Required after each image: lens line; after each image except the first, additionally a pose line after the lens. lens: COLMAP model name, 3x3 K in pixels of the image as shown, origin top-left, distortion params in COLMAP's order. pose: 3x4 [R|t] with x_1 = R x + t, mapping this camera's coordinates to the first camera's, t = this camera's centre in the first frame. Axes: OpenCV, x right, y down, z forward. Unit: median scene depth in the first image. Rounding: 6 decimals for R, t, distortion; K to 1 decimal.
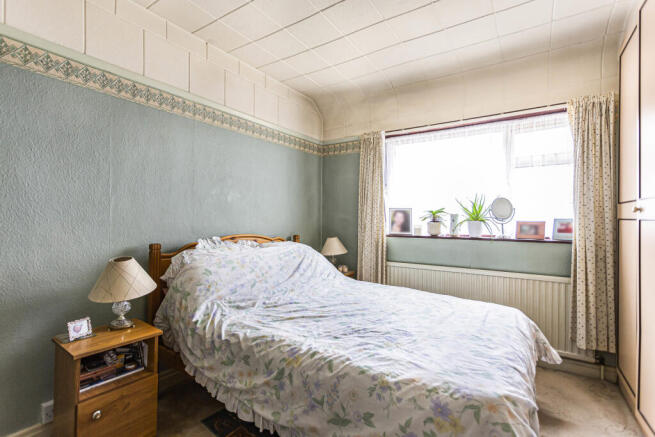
lens RADIAL K [[310.0, 0, 332.9], [0, 310.0, 215.7], [0, 0, 1]] dist [0.004778, 0.000448]
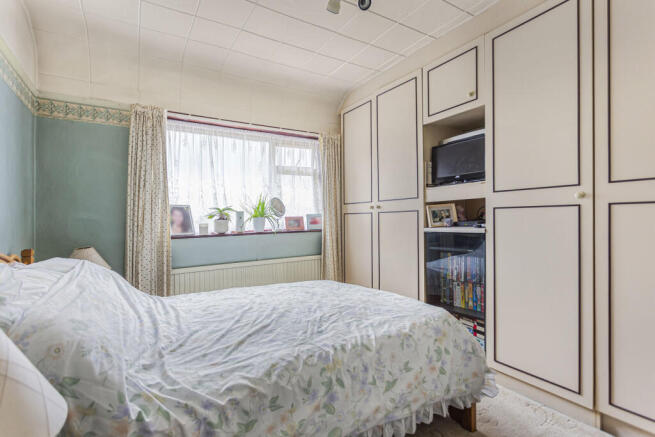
lens RADIAL K [[310.0, 0, 333.7], [0, 310.0, 217.6], [0, 0, 1]] dist [0.004778, 0.000448]
pose [[0.408199, -0.011466, 0.912821, -0.571951], [0.018852, 0.999814, 0.004128, 0.022469], [-0.912698, 0.015523, 0.408339, 0.378649]]
